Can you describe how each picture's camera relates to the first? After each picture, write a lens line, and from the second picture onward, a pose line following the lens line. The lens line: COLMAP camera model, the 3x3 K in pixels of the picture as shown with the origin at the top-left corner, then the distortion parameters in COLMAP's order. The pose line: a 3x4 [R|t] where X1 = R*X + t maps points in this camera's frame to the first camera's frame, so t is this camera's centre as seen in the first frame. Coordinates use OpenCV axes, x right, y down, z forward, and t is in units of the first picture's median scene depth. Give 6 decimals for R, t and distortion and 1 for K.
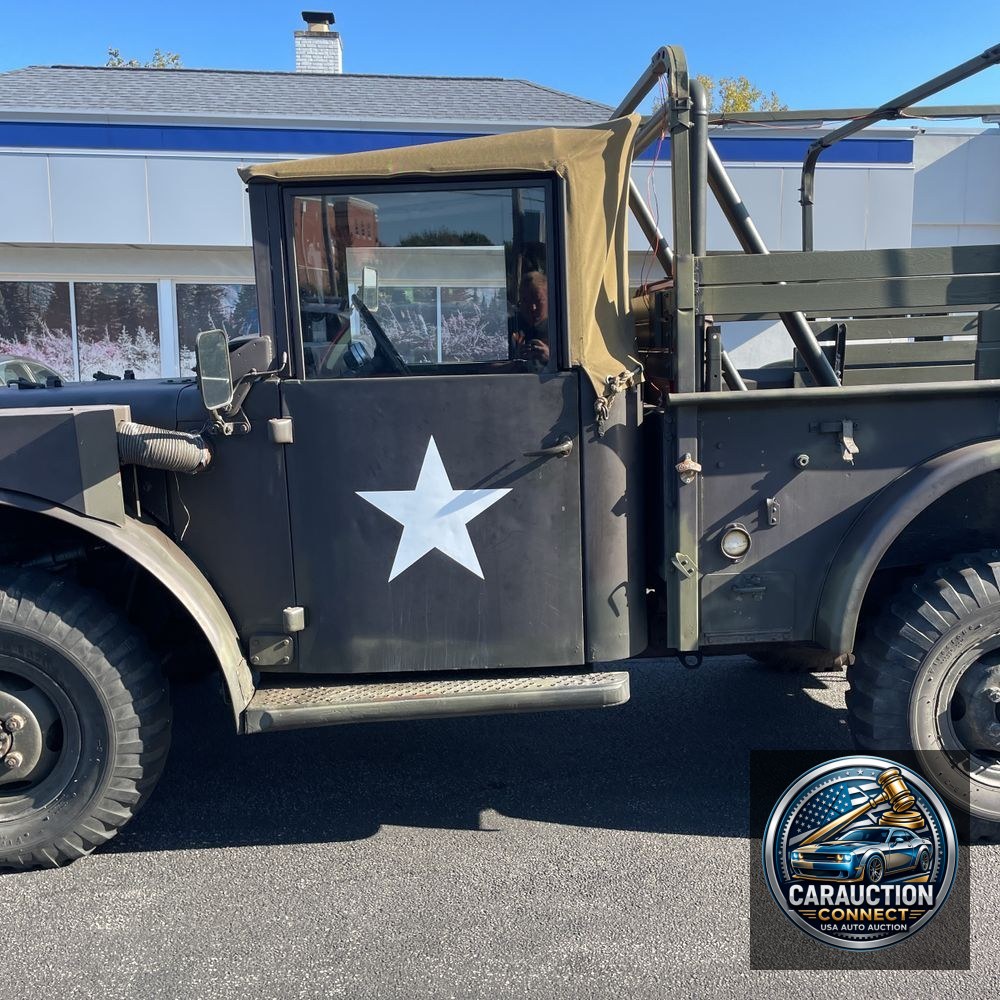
lens RADIAL K [[1029.0, 0, 507.1], [0, 1029.0, 500.5], [0, 0, 1]] dist [0.040185, 0.000000]
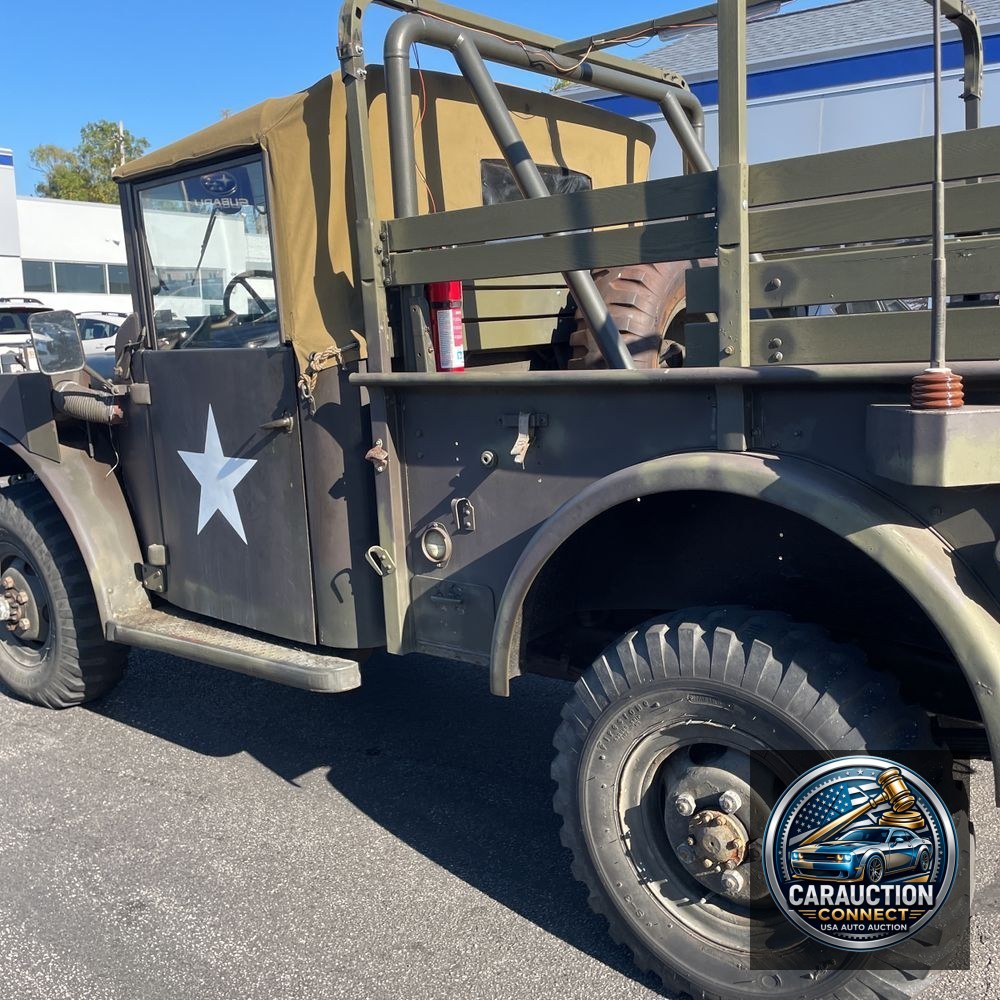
lens RADIAL K [[1029.0, 0, 493.5], [0, 1029.0, 495.5], [0, 0, 1]] dist [0.040185, 0.000000]
pose [[0.733277, 0.111595, -0.670710, 0.865189], [-0.077661, 0.993730, 0.080434, -0.077116], [0.675480, -0.006892, 0.737346, 0.396340]]
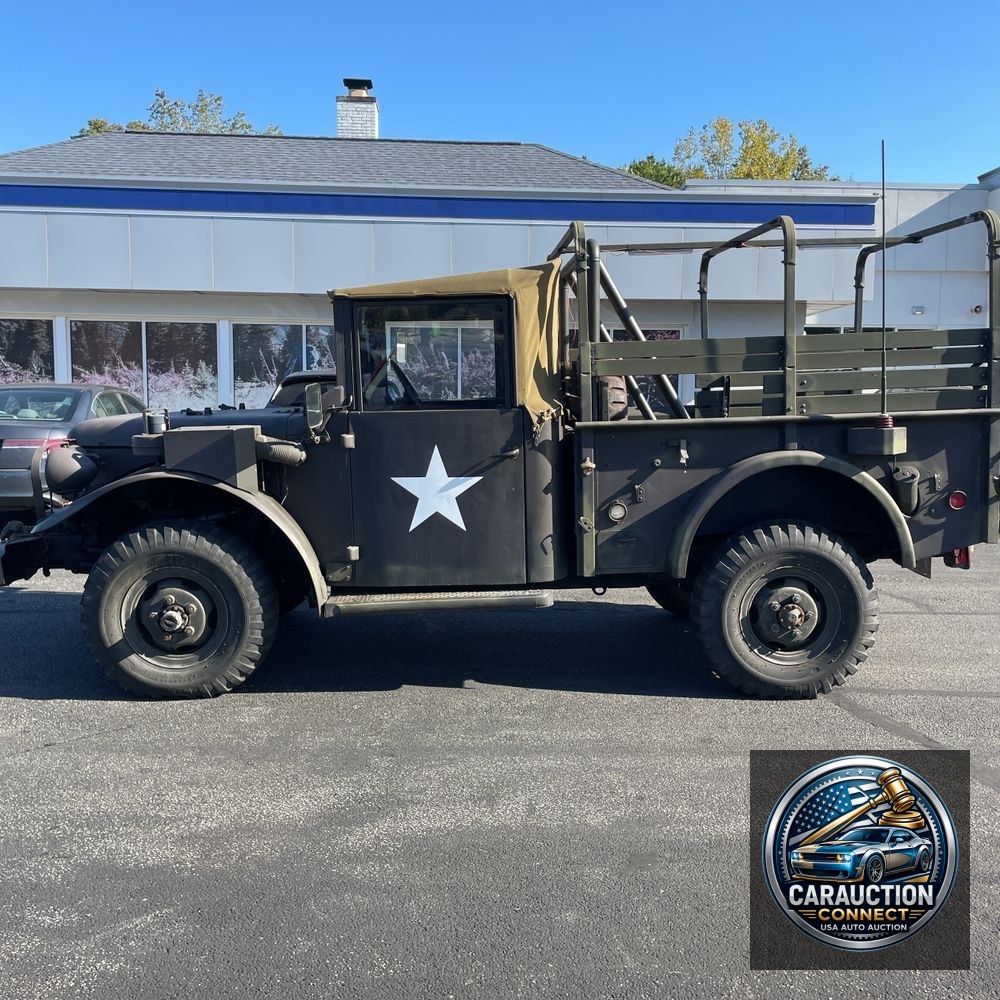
lens RADIAL K [[1029.0, 0, 509.4], [0, 1029.0, 486.4], [0, 0, 1]] dist [0.040185, 0.000000]
pose [[0.999670, 0.012449, -0.022486, 0.085839], [-0.013343, 0.999108, -0.040055, 0.070898], [0.021967, 0.040341, 0.998944, -0.684639]]
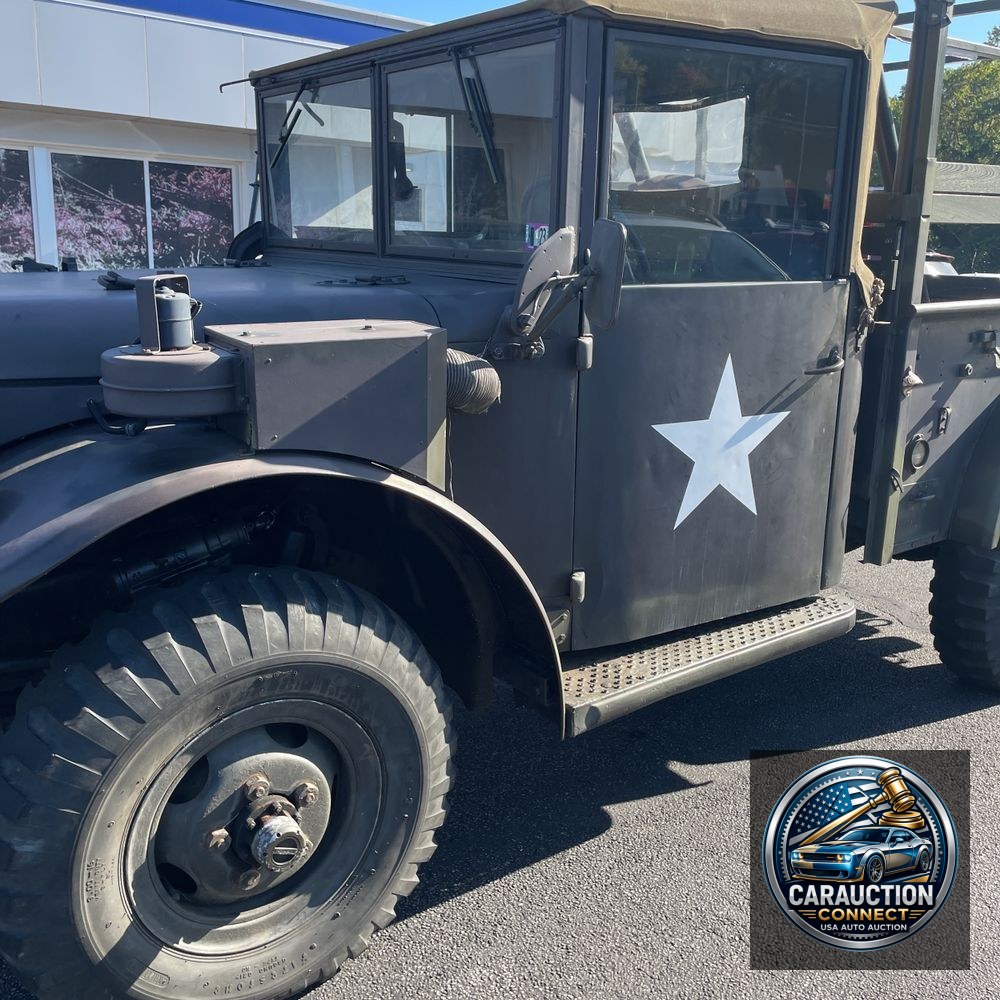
lens RADIAL K [[1029.0, 0, 496.2], [0, 1029.0, 493.8], [0, 0, 1]] dist [0.040185, 0.000000]
pose [[0.845536, -0.091338, 0.526048, -0.686076], [0.041638, 0.993539, 0.105581, -0.045679], [-0.532293, -0.067369, 0.843875, 0.367099]]
